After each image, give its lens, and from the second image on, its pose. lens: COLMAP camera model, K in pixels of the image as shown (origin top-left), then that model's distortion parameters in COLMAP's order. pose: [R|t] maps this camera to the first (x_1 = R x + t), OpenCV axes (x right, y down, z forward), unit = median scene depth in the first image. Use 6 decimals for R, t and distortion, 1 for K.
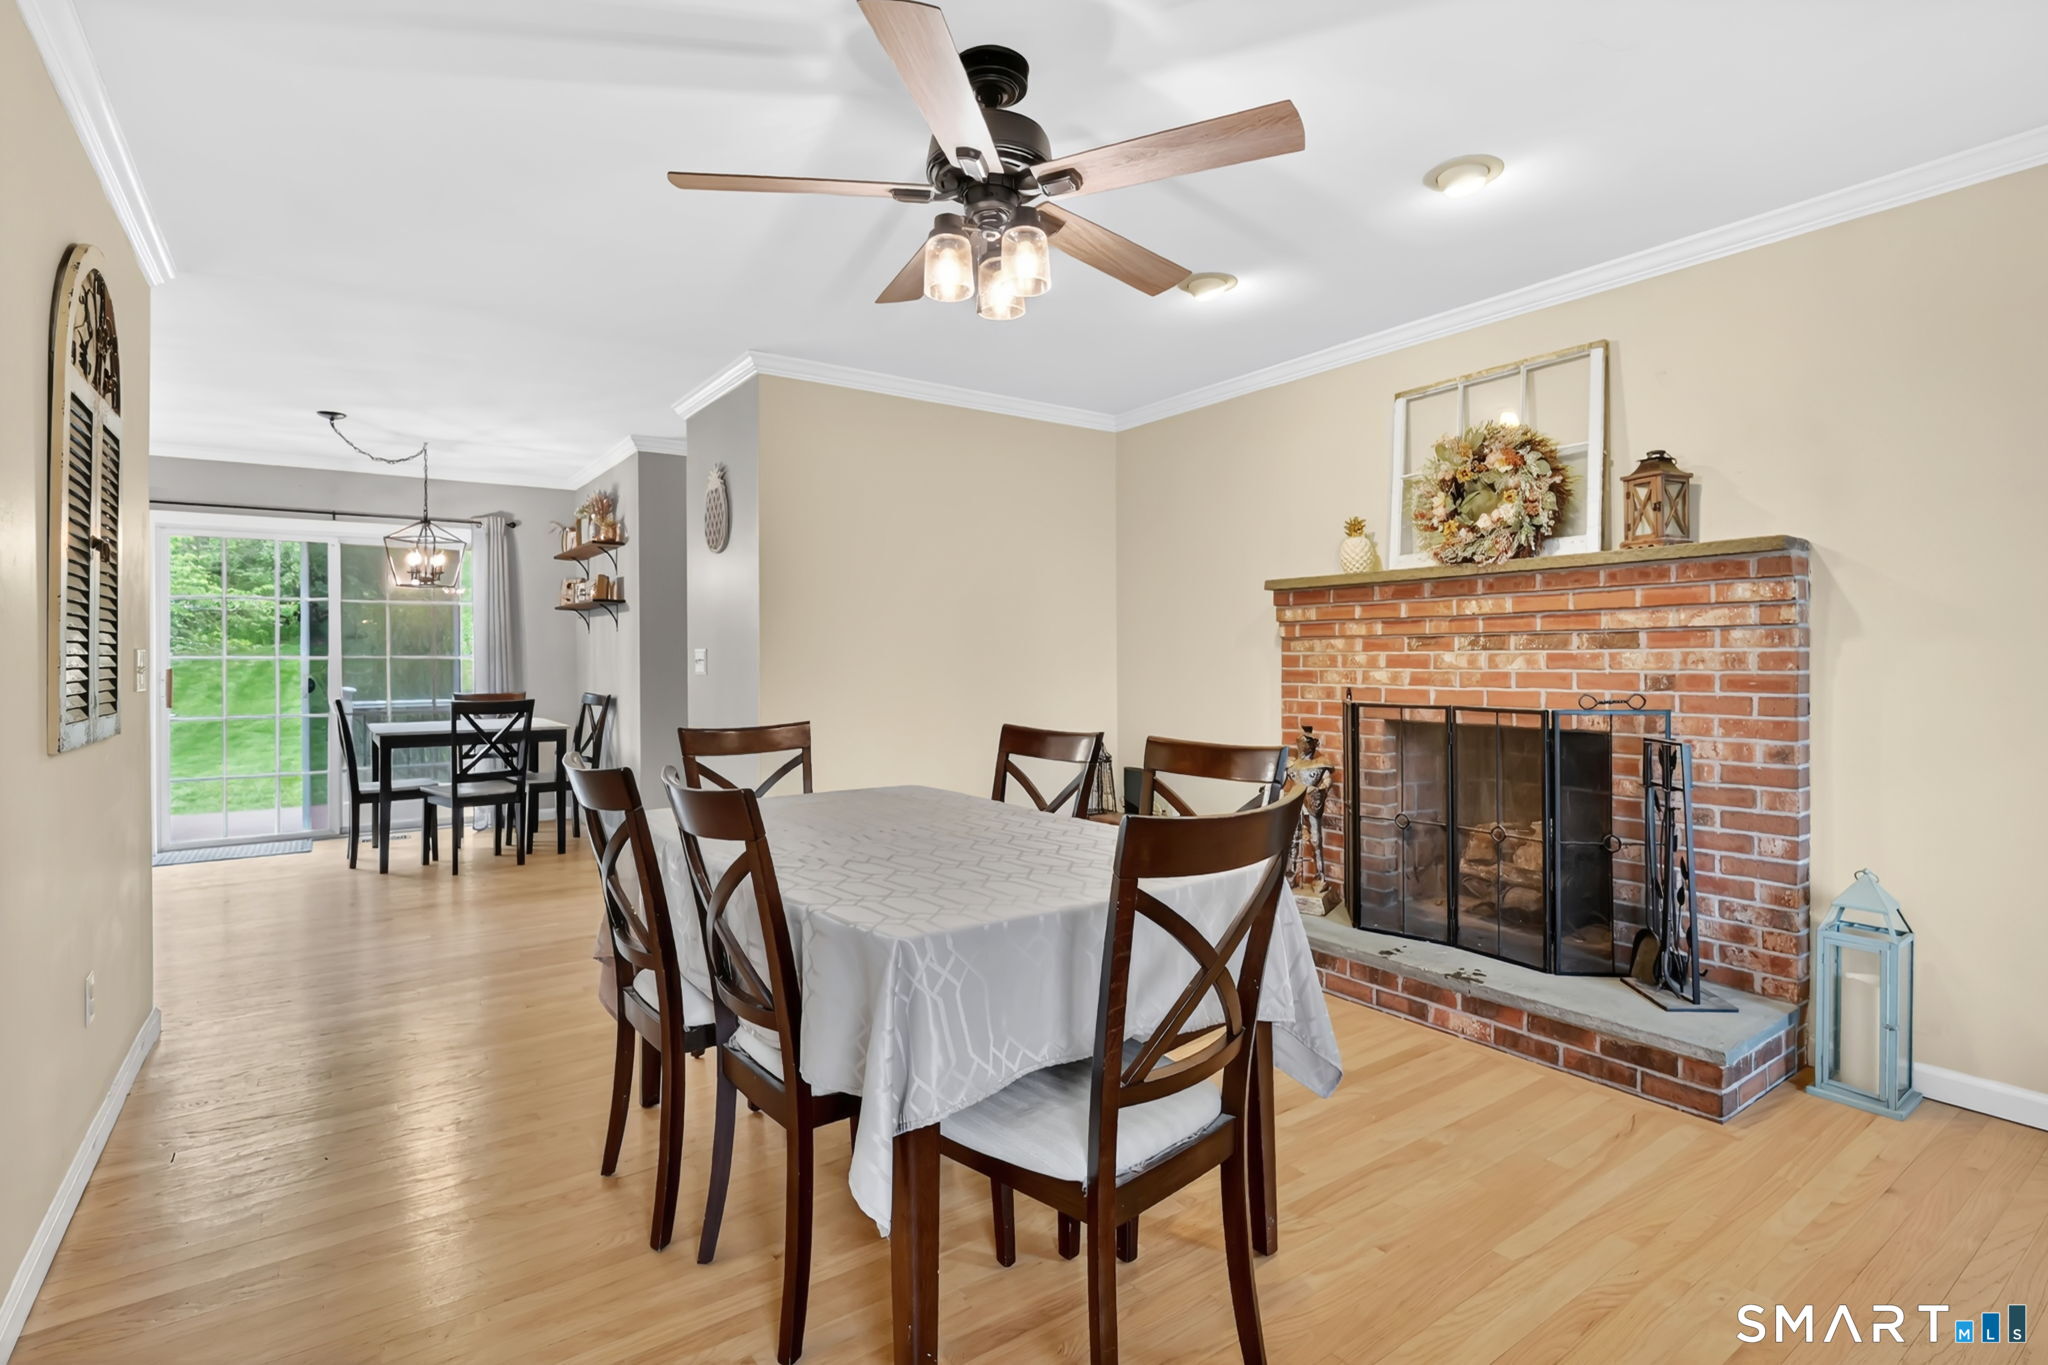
lens RADIAL K [[976.3, 0, 1021.2], [0, 976.3, 657.0], [0, 0, 1]] dist [0.001739, -0.006740]
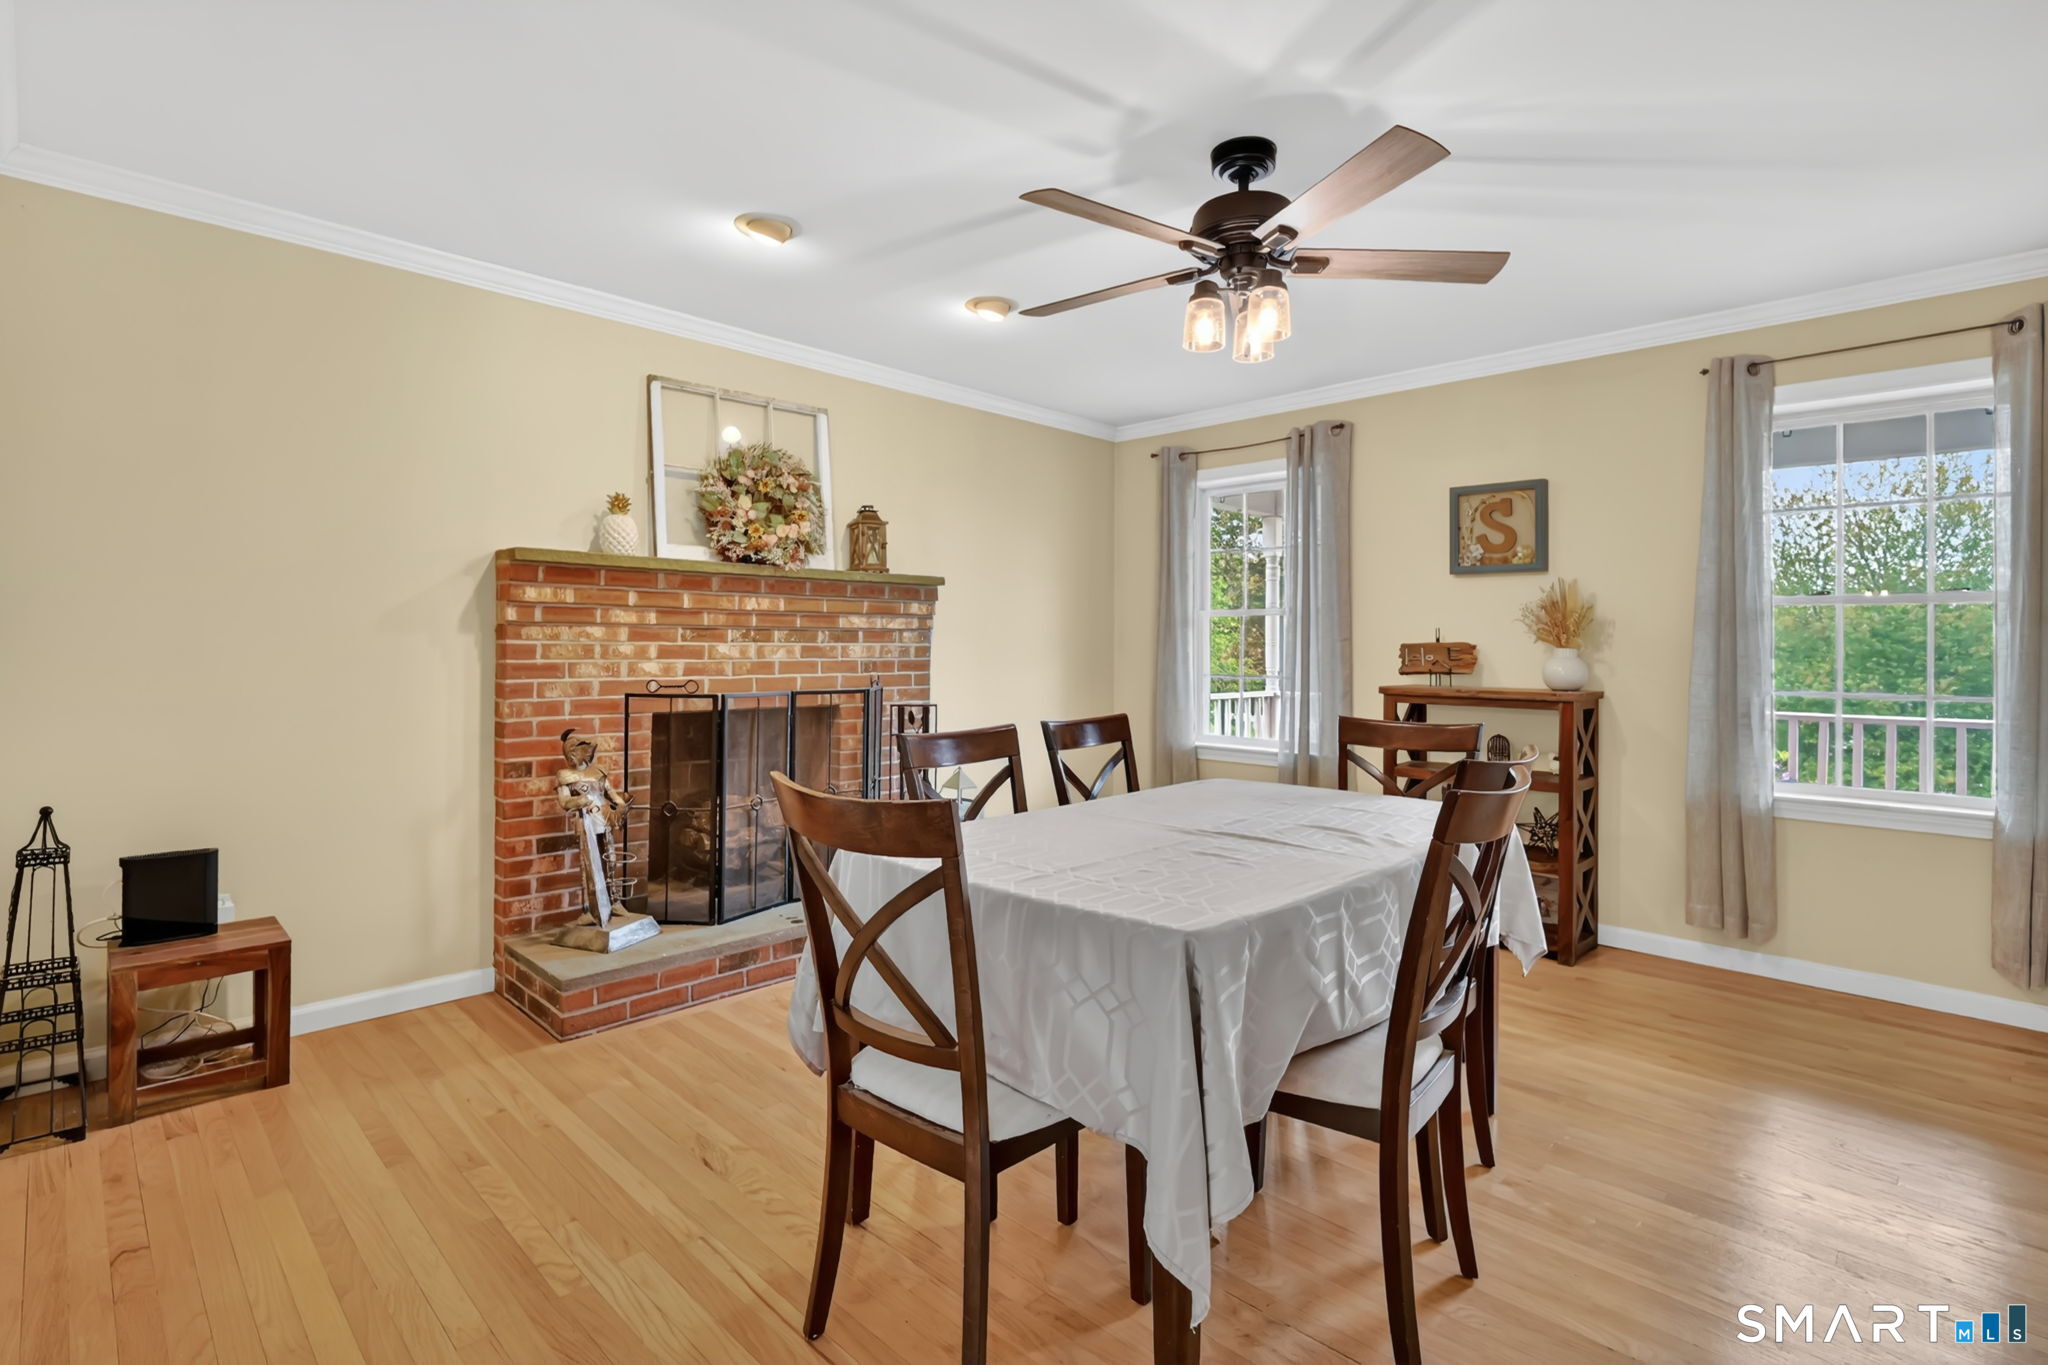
lens RADIAL K [[976.3, 0, 1021.2], [0, 976.3, 657.0], [0, 0, 1]] dist [0.001739, -0.006740]
pose [[-0.176445, -0.010138, 0.984258, -0.681458], [-0.008926, 0.999922, 0.008699, -0.002445], [-0.984270, -0.007251, -0.176522, 0.879511]]
